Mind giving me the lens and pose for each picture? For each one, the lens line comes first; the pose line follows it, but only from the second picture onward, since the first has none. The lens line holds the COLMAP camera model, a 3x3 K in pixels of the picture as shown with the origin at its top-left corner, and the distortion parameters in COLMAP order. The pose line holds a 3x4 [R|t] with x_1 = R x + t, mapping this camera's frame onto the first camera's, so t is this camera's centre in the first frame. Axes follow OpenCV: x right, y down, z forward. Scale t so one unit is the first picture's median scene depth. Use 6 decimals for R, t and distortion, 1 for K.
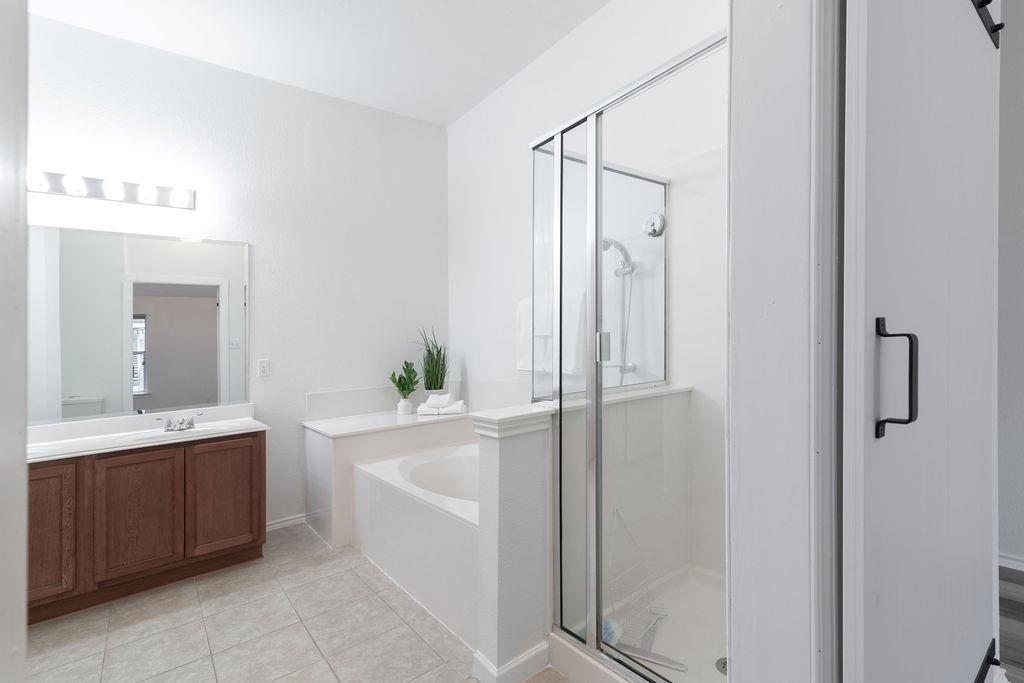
lens RADIAL K [[478.8, 0, 512.0], [0, 478.8, 341.5], [0, 0, 1]] dist [0.000416, 0.000034]
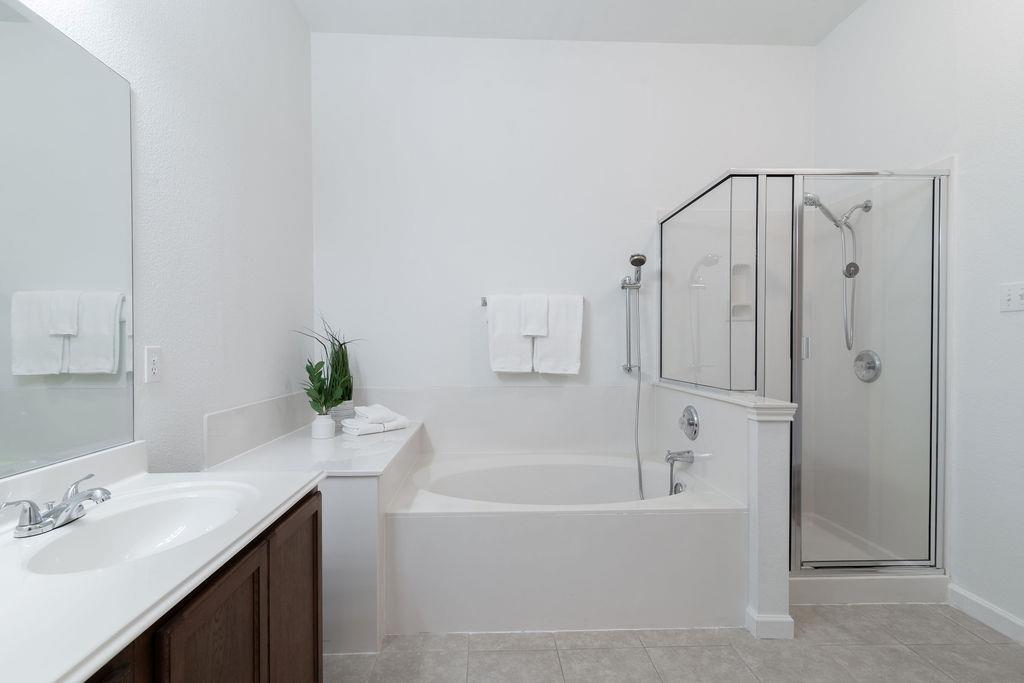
lens RADIAL K [[480.6, 0, 509.6], [0, 480.6, 356.6], [0, 0, 1]] dist [0.002499, 0.000378]
pose [[0.580103, 0.028989, 0.814027, -0.921358], [-0.027404, 0.999495, -0.016065, 0.060083], [-0.814082, -0.012988, 0.580605, 0.578496]]
